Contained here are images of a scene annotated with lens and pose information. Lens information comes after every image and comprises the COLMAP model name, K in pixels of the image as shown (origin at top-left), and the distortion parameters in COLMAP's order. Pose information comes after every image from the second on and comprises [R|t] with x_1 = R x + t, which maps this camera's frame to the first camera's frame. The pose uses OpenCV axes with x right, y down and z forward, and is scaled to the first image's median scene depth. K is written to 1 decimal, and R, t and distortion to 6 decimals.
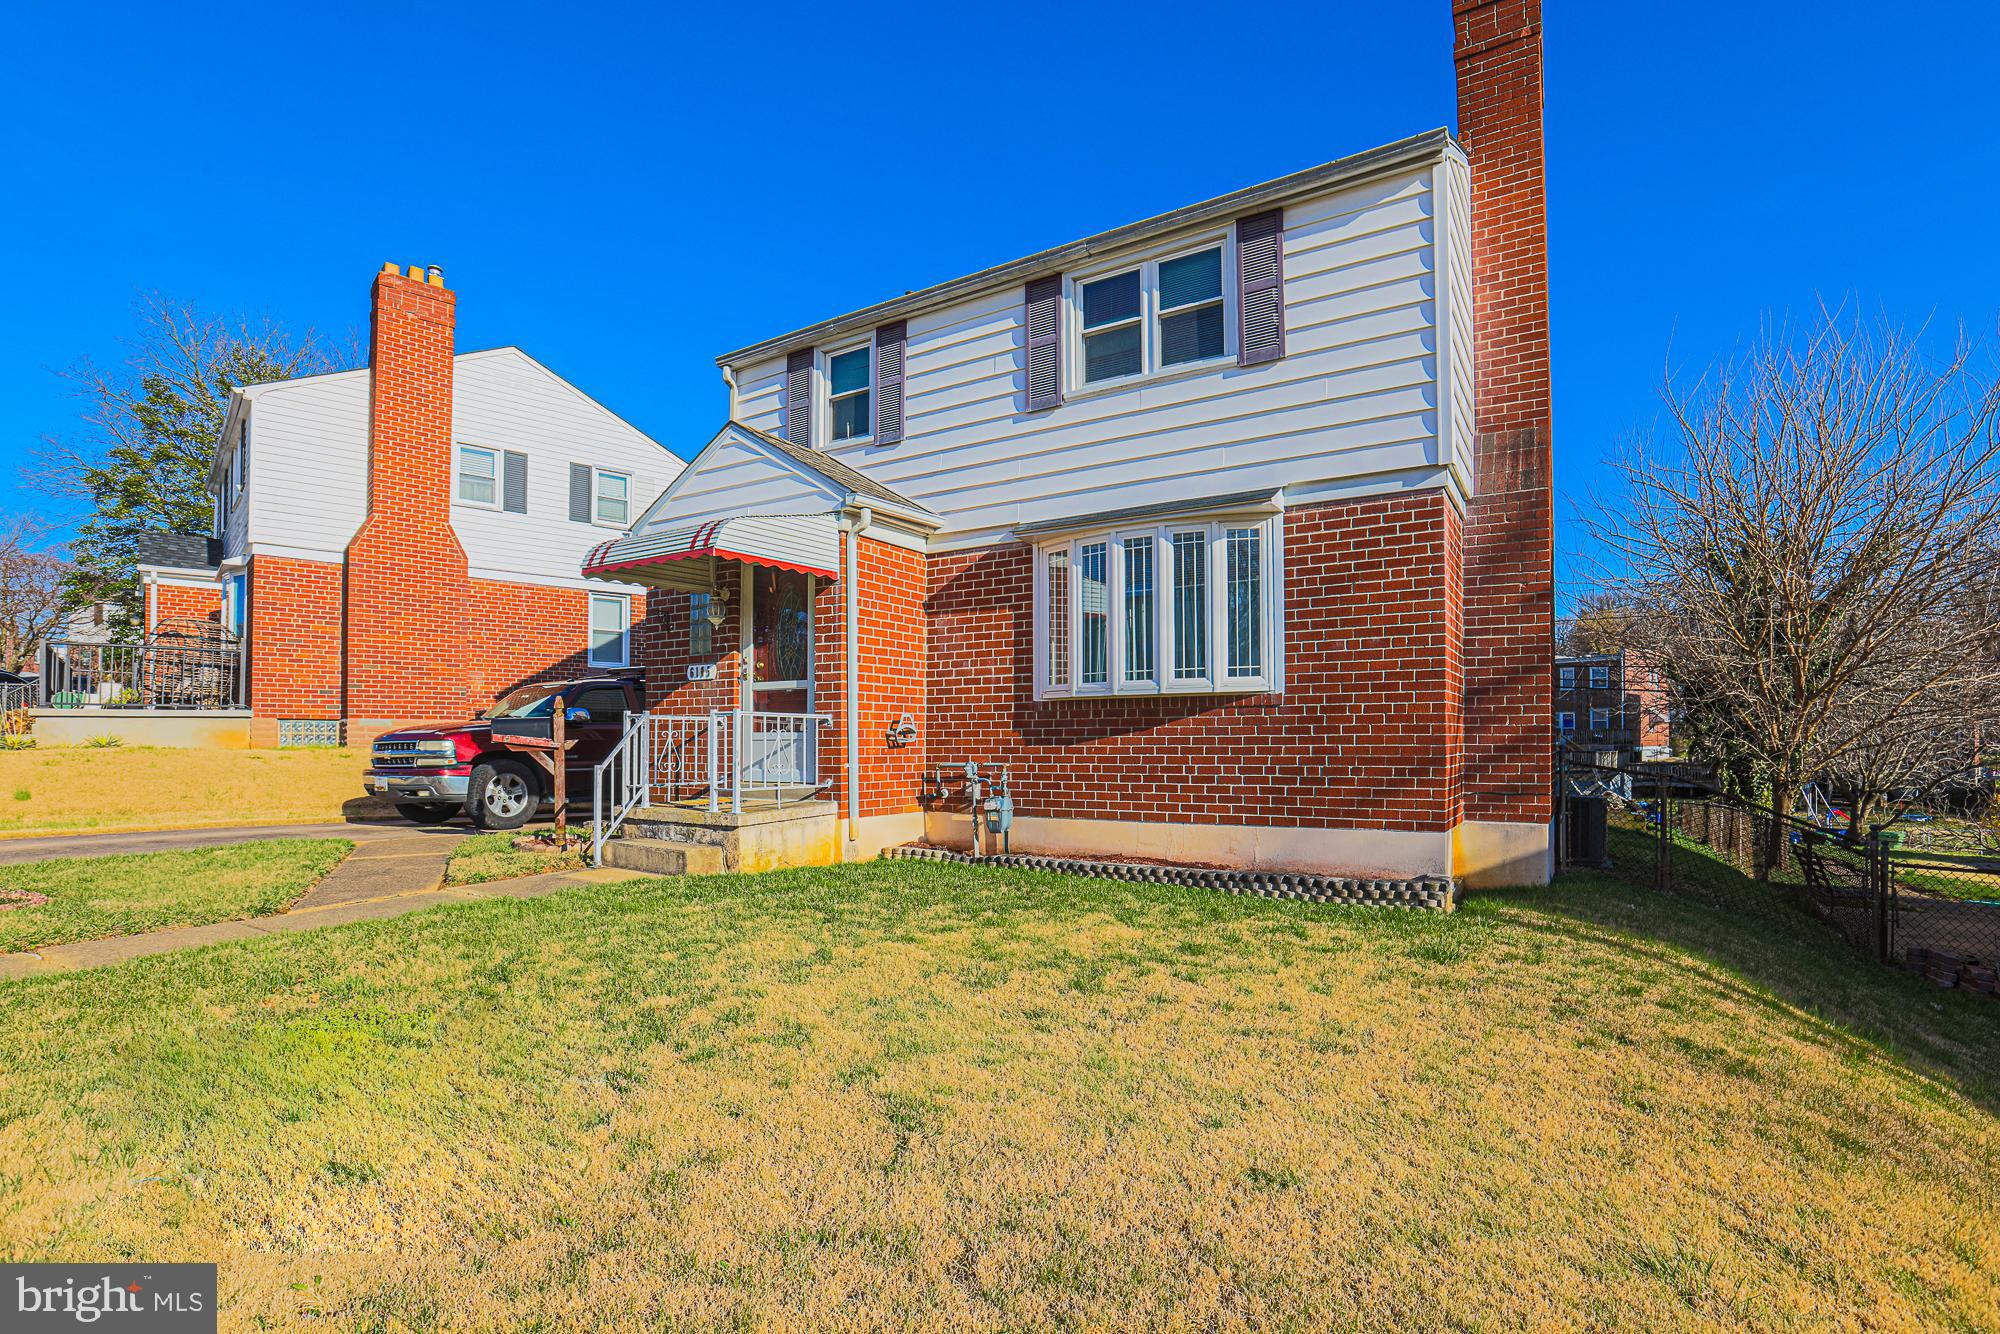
lens RADIAL K [[979.2, 0, 1033.2], [0, 979.2, 740.2], [0, 0, 1]] dist [-0.002525, -0.000182]
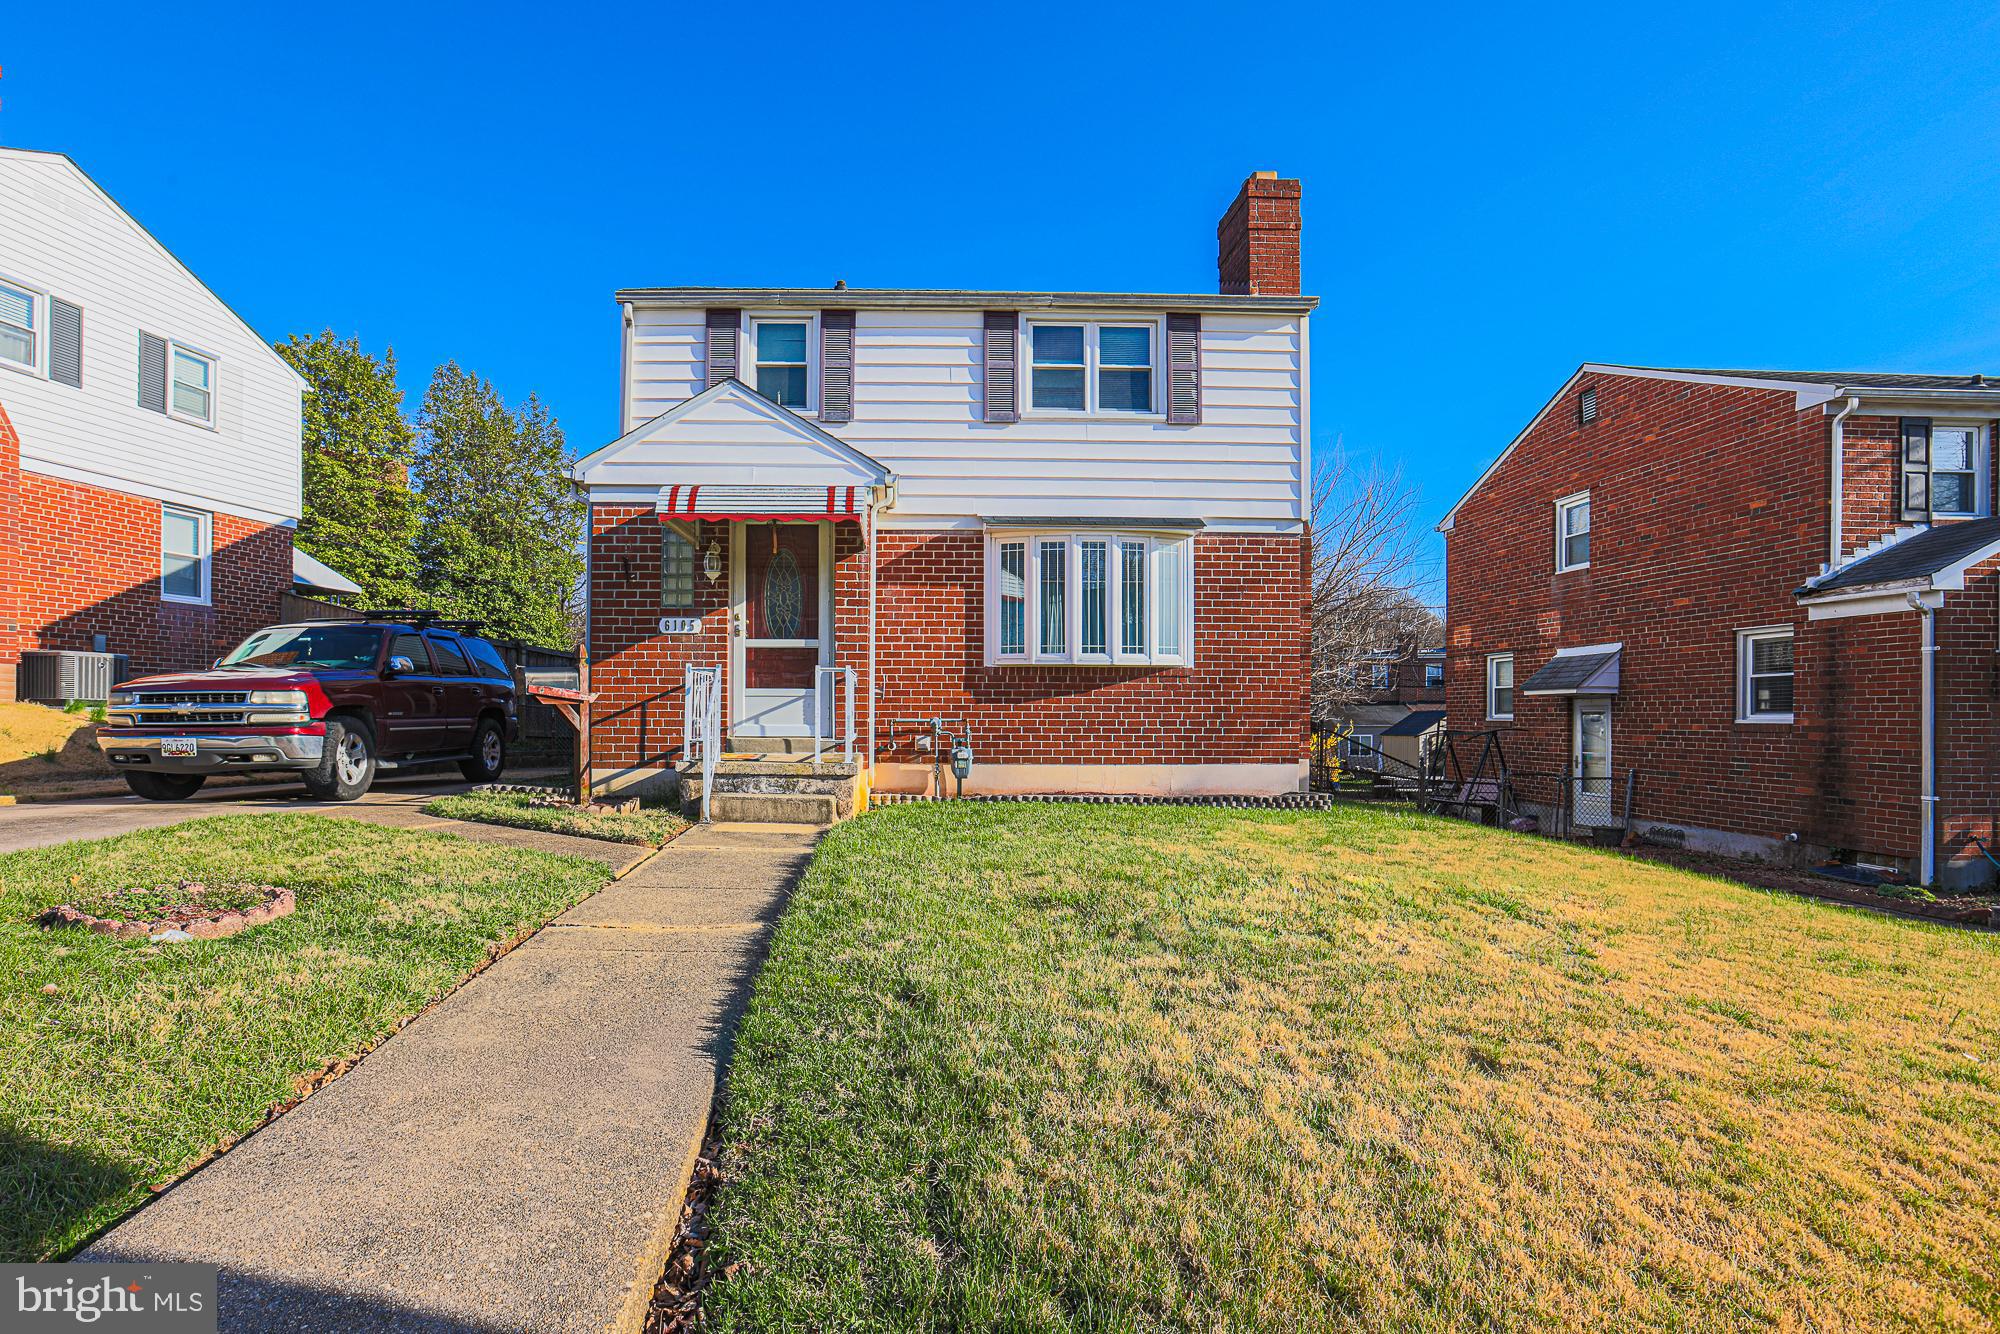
lens RADIAL K [[964.2, 0, 926.9], [0, 964.2, 726.0], [0, 0, 1]] dist [-0.006260, 0.000064]
pose [[0.834769, -0.001704, 0.550598, -0.736720], [-0.008558, 0.999834, 0.016069, 0.014539], [-0.550534, -0.018126, 0.834616, 0.064699]]
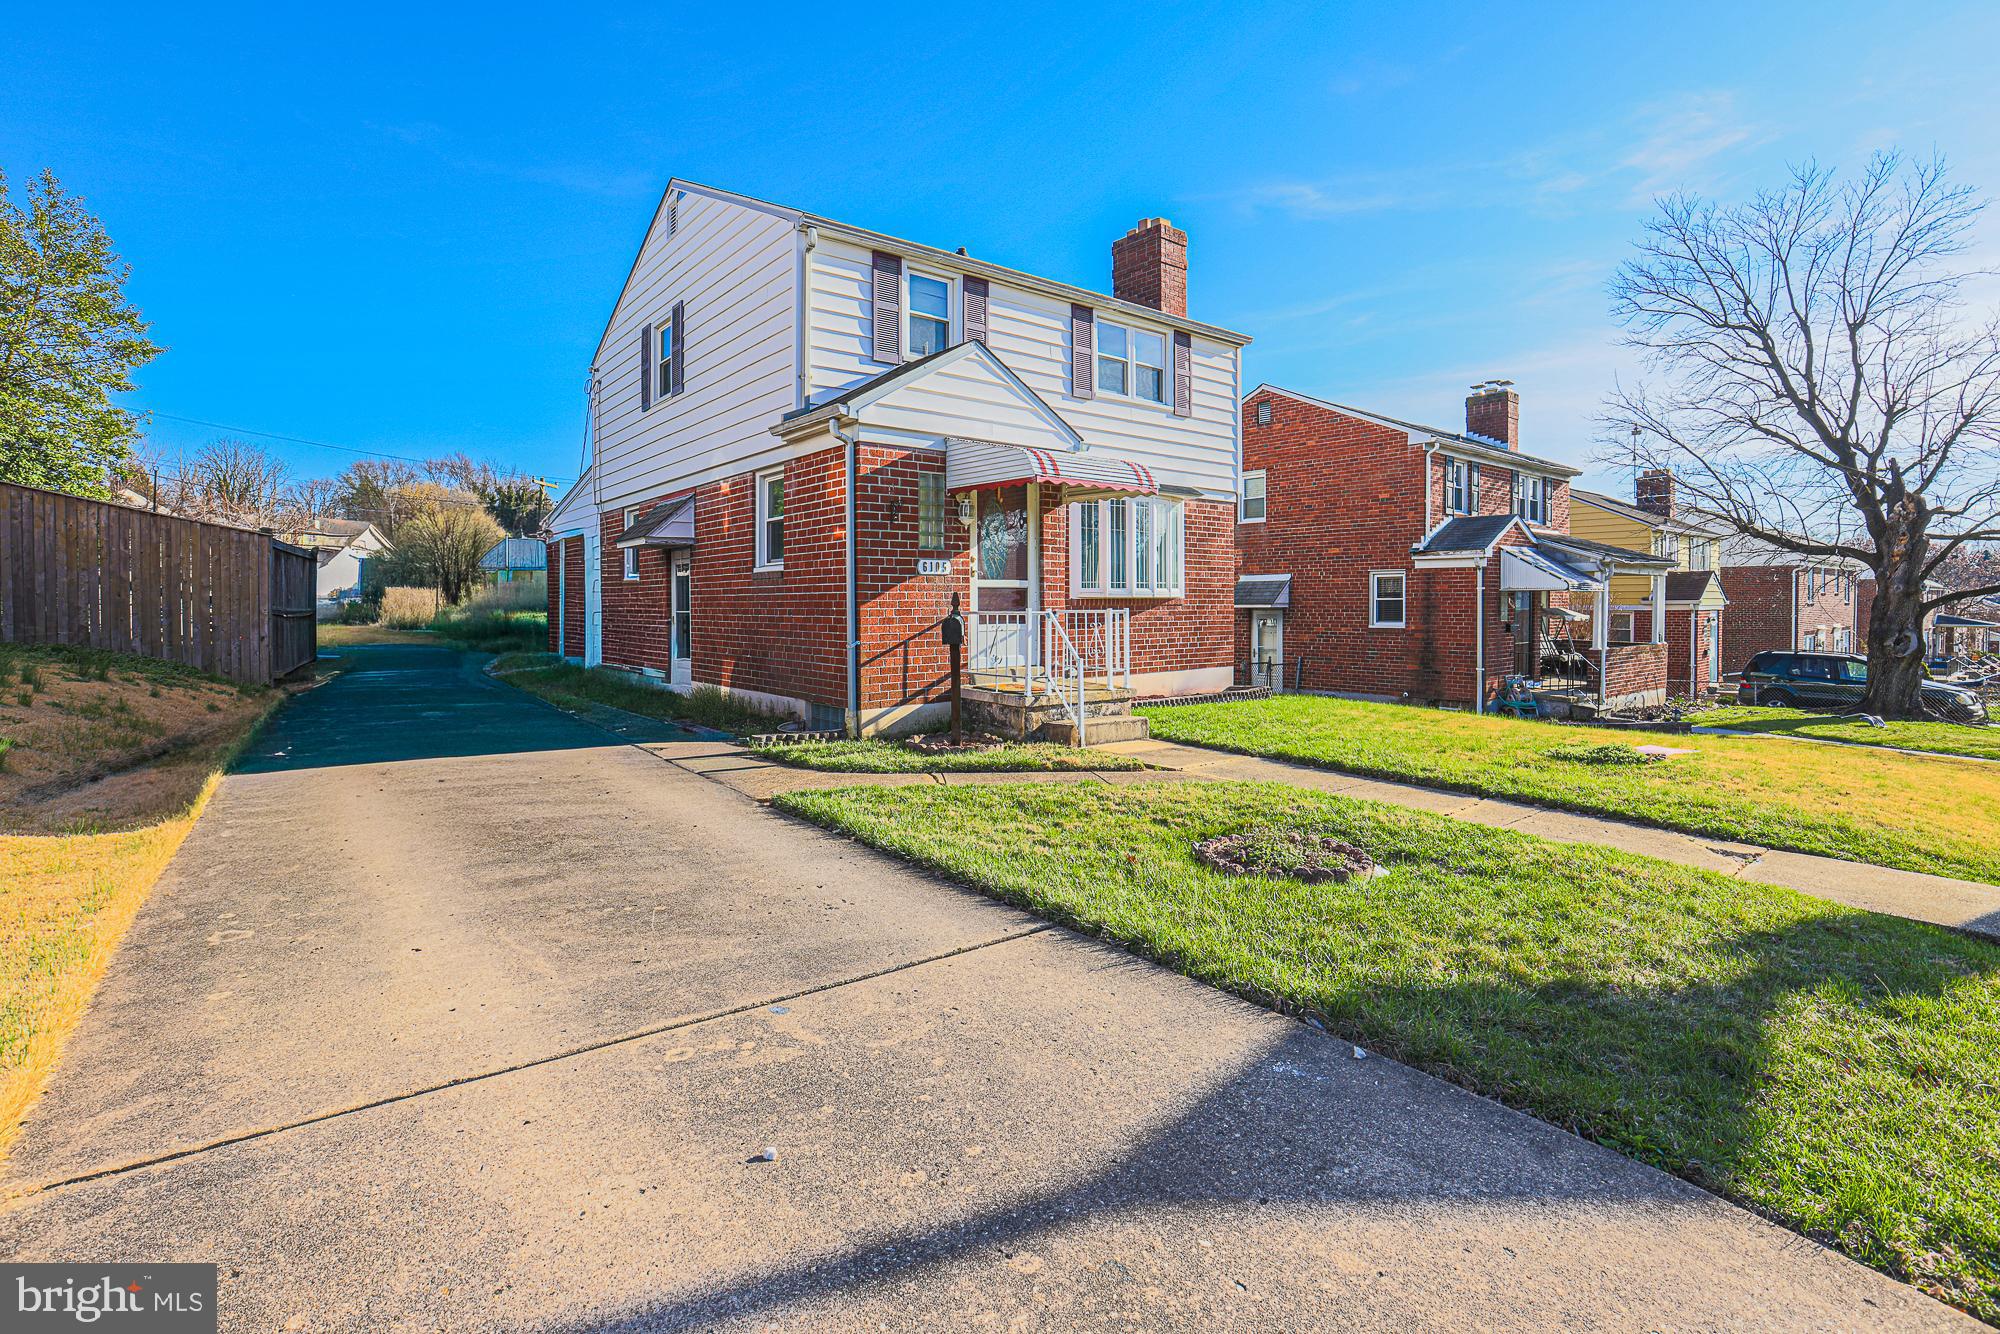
lens RADIAL K [[940.1, 0, 1030.2], [0, 940.1, 616.6], [0, 0, 1]] dist [-0.001824, 0.000111]
pose [[0.311249, -0.013802, 0.950228, -1.384265], [-0.001851, 0.999884, 0.015130, -0.036124], [-0.950327, -0.006468, 0.311187, 0.662328]]
